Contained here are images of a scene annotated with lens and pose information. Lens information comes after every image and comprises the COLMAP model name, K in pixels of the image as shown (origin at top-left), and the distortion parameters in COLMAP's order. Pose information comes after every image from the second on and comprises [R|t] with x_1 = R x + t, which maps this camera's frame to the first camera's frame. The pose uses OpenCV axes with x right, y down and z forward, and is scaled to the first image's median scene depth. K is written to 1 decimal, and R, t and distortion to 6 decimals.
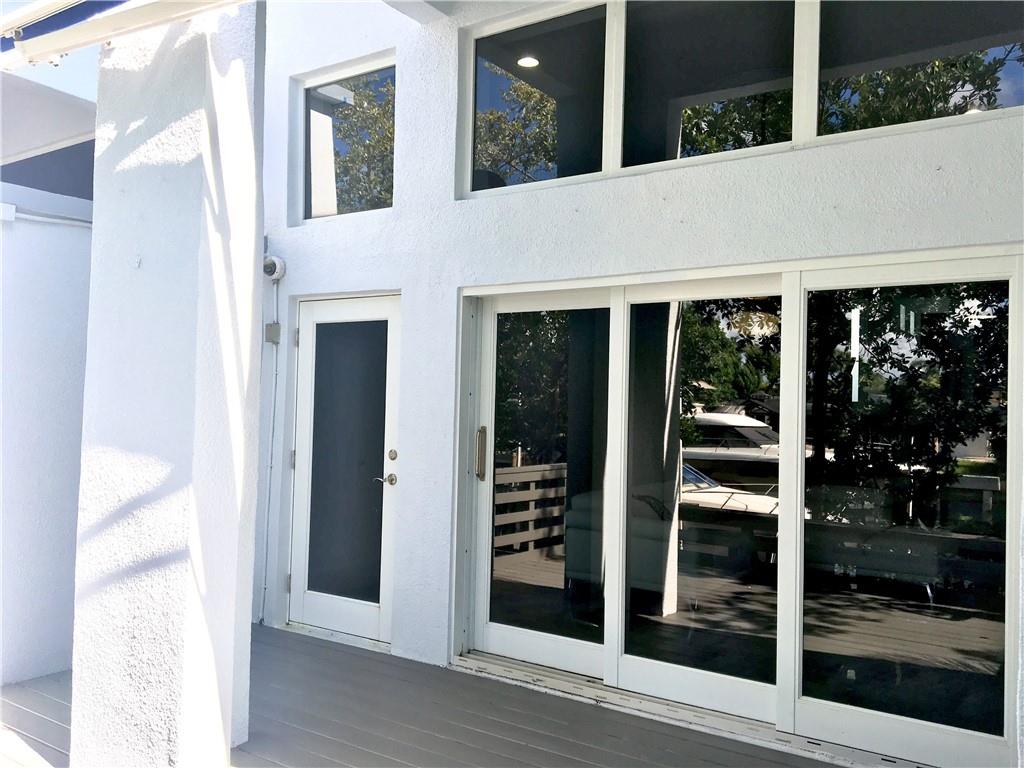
lens RADIAL K [[880.6, 0, 512.0], [0, 880.6, 384.0], [0, 0, 1]] dist [0.211087, -0.334059]
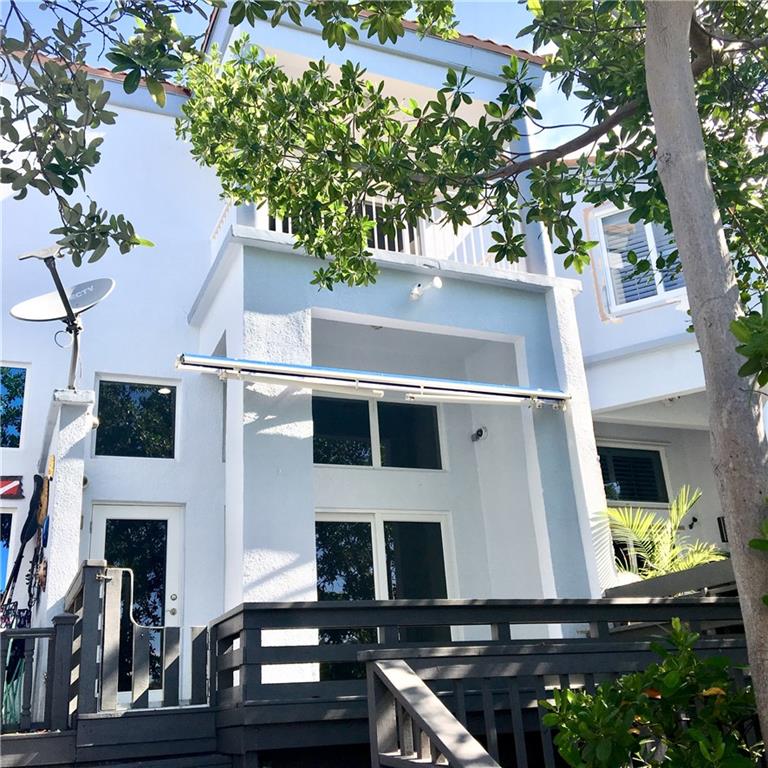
lens RADIAL K [[848.7, 0, 384.0], [0, 848.7, 384.0], [0, 0, 1]] dist [0.053621, -0.019108]
pose [[0.530533, 0.259168, 0.807073, -1.860423], [0.054548, 0.939702, -0.337616, 0.372257], [-0.845907, 0.223140, 0.484406, -0.349048]]
